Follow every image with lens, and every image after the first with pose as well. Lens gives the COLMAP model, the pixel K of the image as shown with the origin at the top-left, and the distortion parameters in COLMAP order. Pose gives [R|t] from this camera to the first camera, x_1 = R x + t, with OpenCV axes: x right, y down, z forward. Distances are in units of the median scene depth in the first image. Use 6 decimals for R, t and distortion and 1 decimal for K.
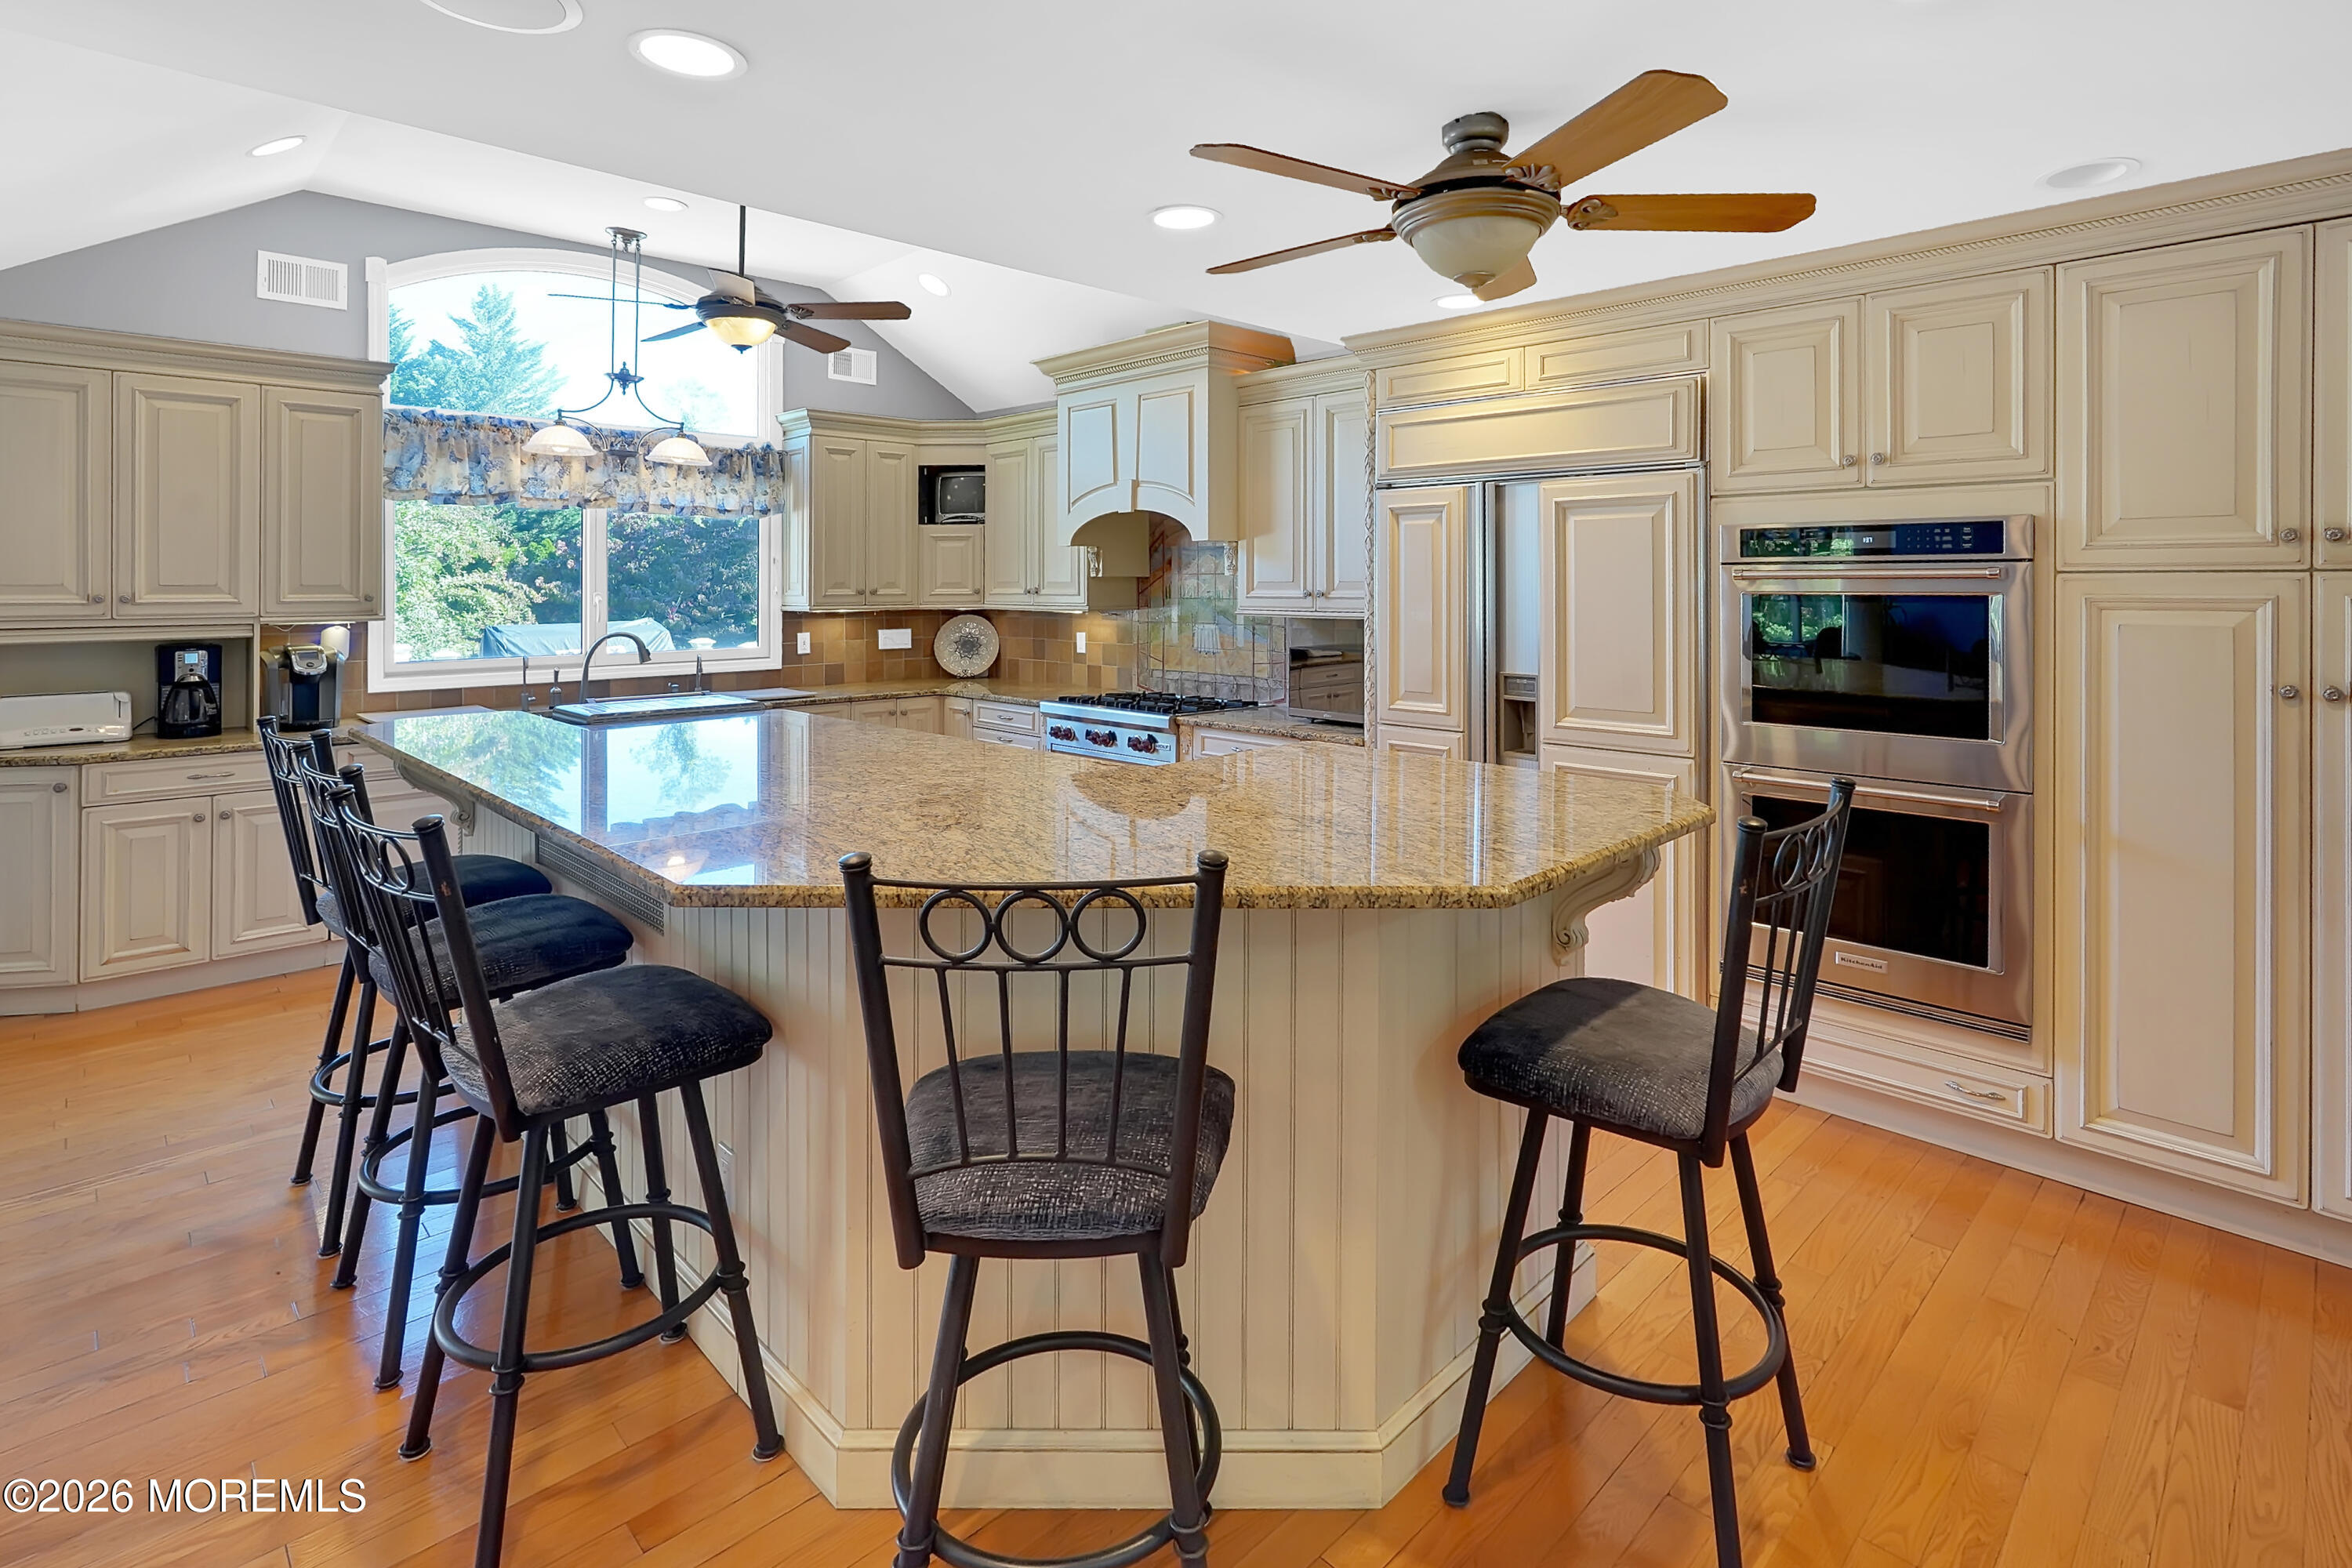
lens RADIAL K [[1120.9, 0, 1202.5], [0, 1120.9, 563.3], [0, 0, 1]] dist [-0.008225, 0.002798]
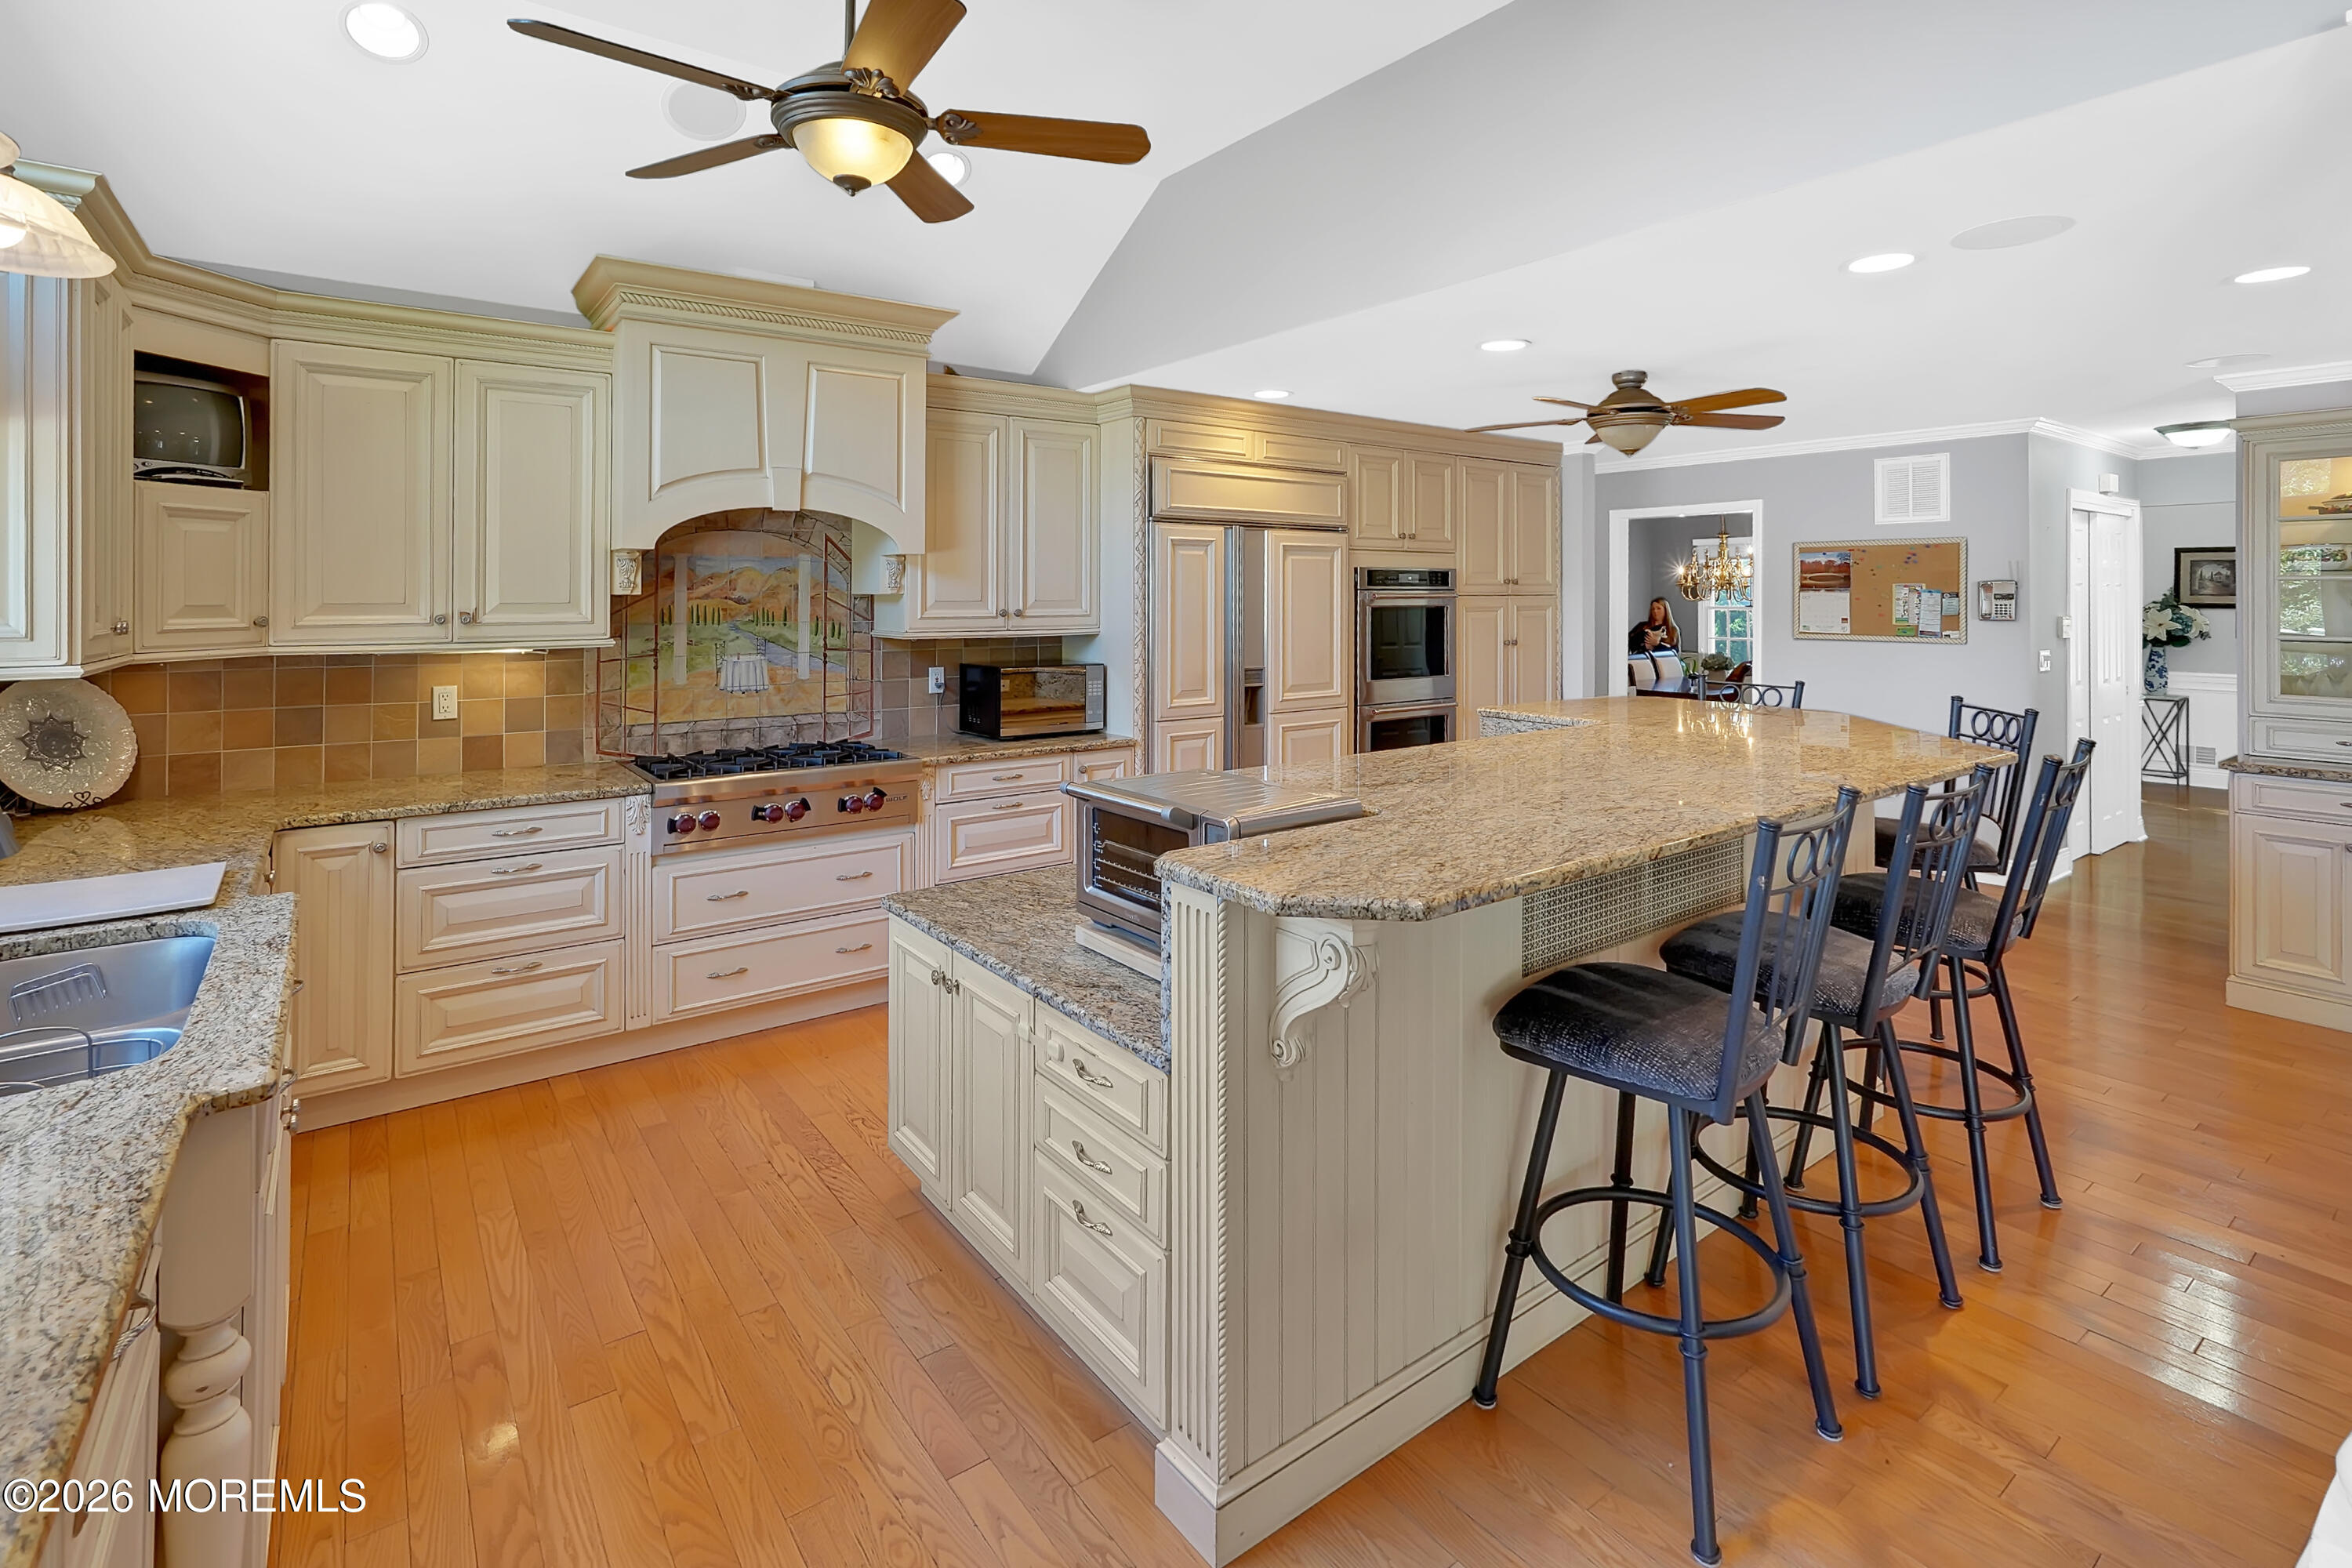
lens RADIAL K [[1120.9, 0, 1148.6], [0, 1120.9, 578.5], [0, 0, 1]] dist [-0.008225, 0.002798]
pose [[0.169231, 0.016874, 0.985432, -0.991924], [-0.015170, 0.999780, -0.014515, 0.010153], [-0.985460, -0.012492, 0.169450, 0.803960]]
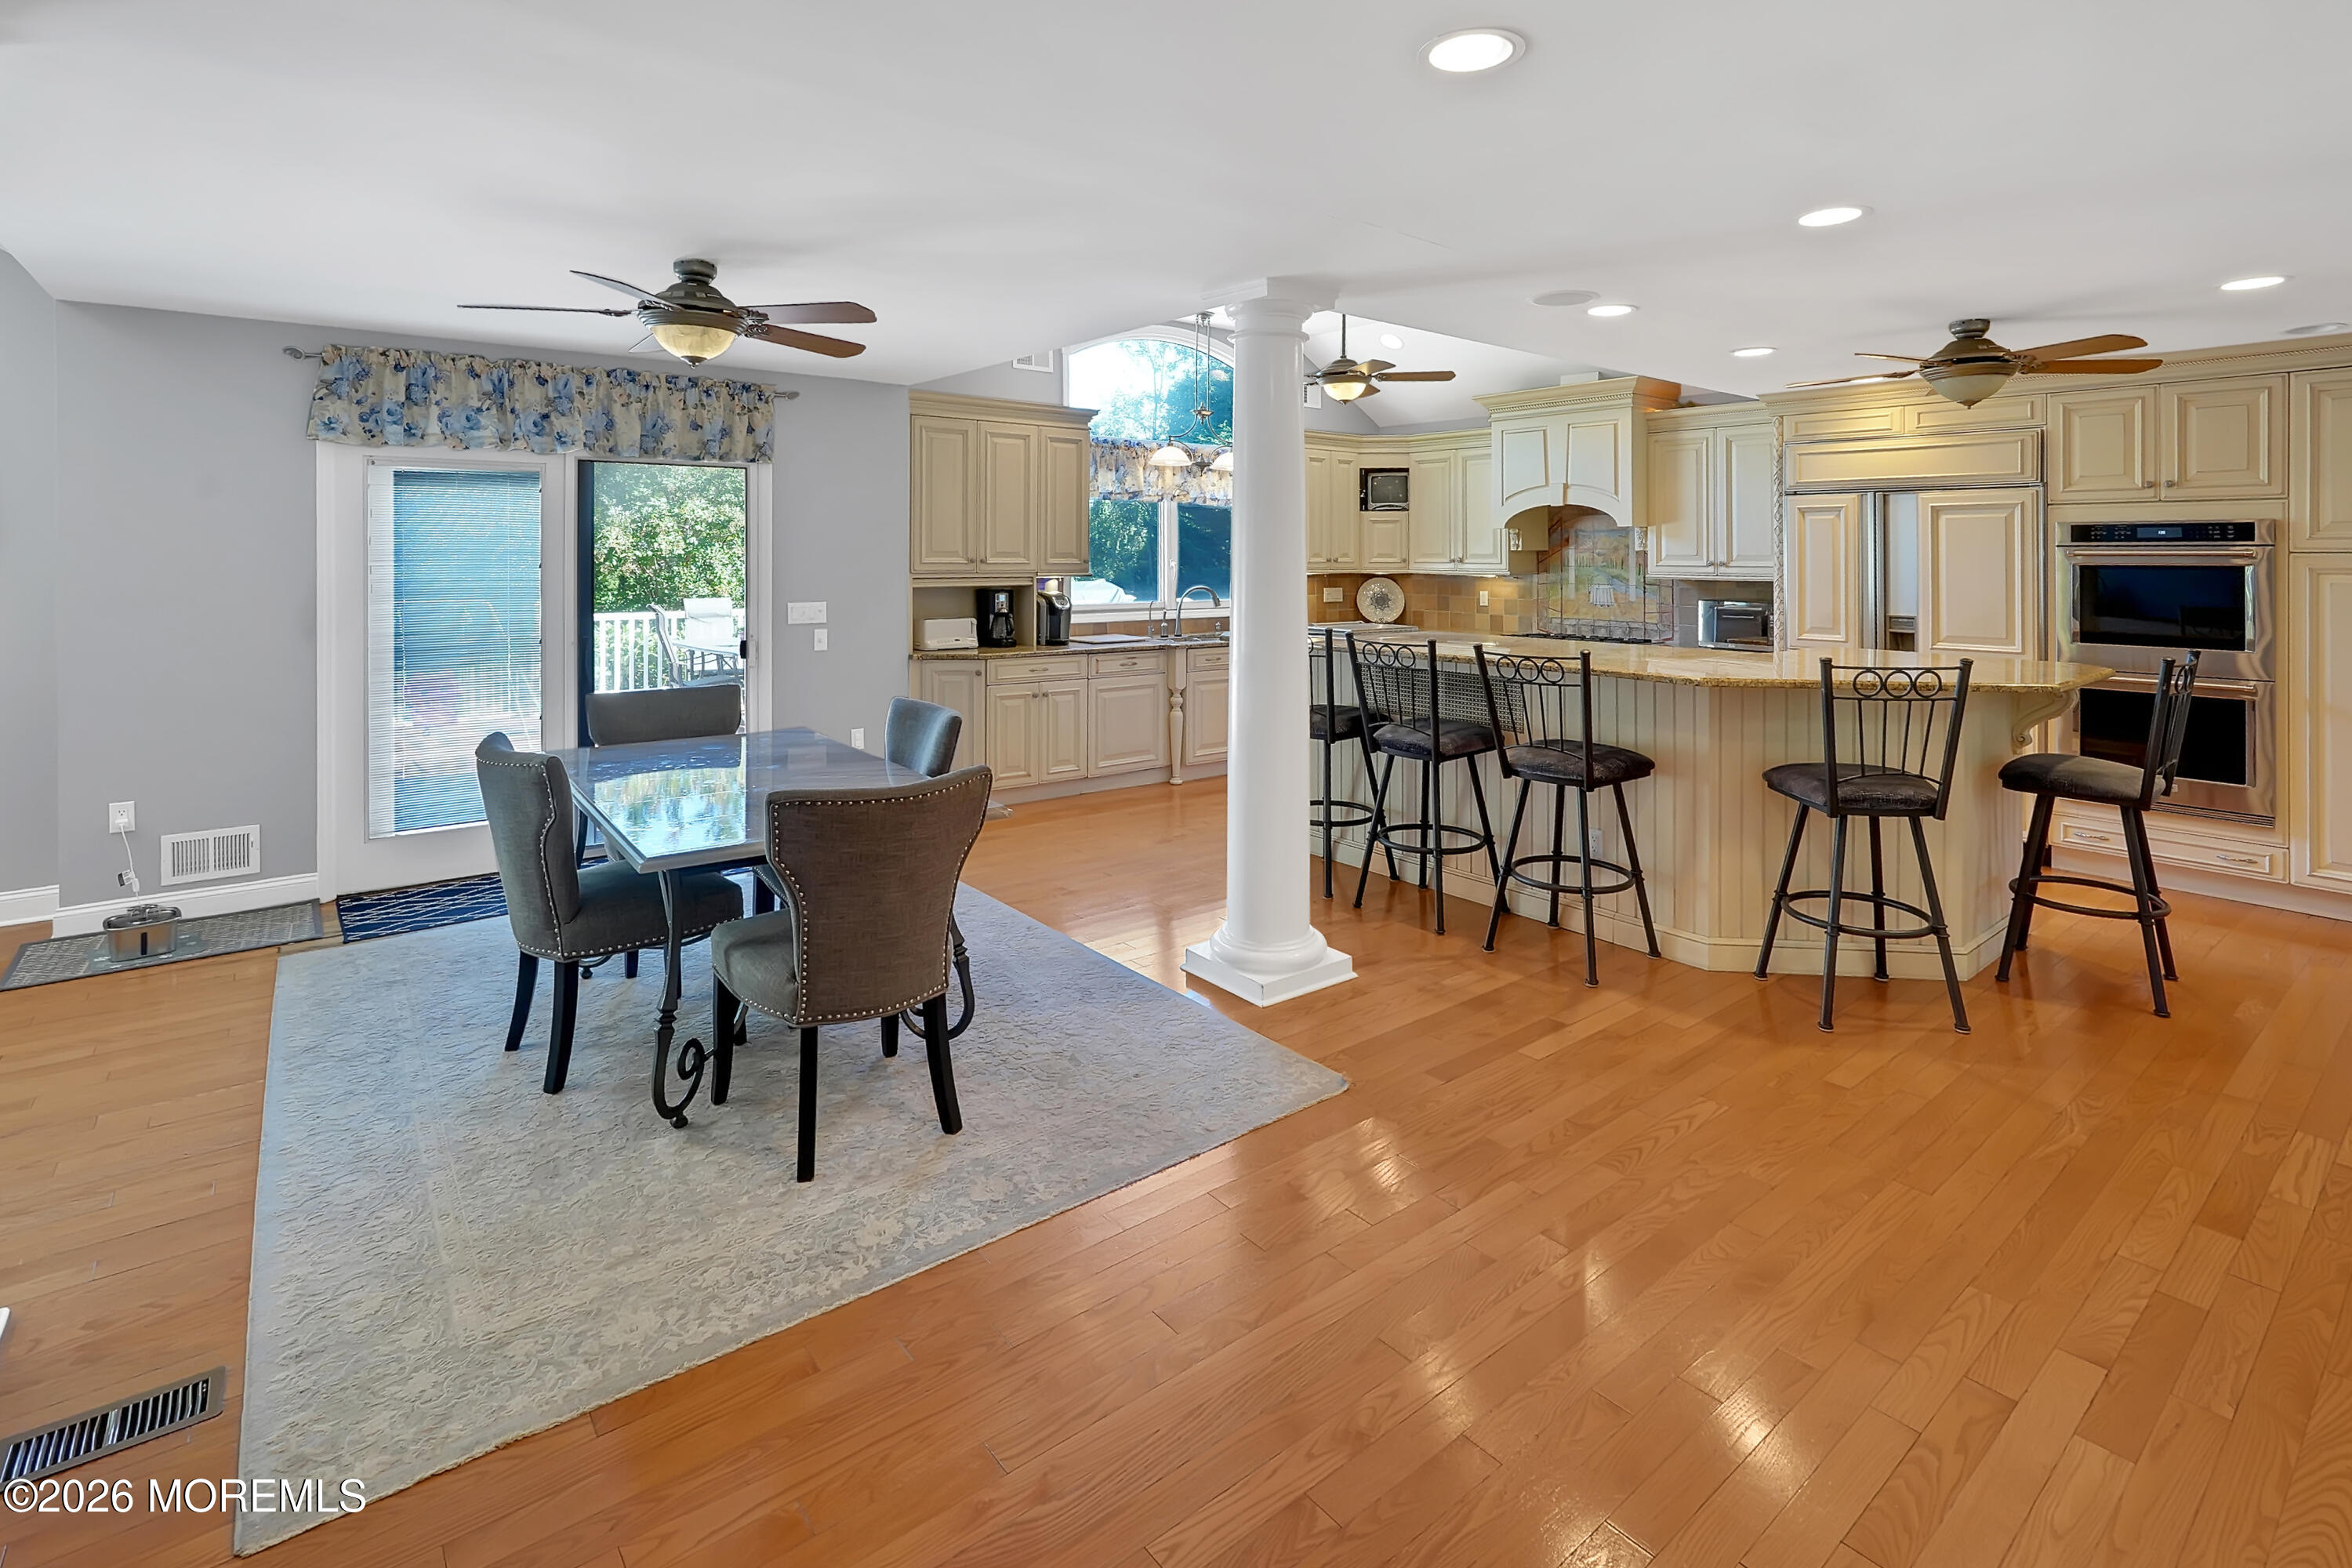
lens RADIAL K [[1078.1, 0, 1218.1], [0, 1078.1, 527.8], [0, 0, 1]] dist [-0.006051, 0.003405]
pose [[0.994997, 0.004744, -0.099793, -0.463034], [-0.005454, 0.999962, -0.006847, -0.006858], [0.099757, 0.007357, 0.994985, -0.527436]]
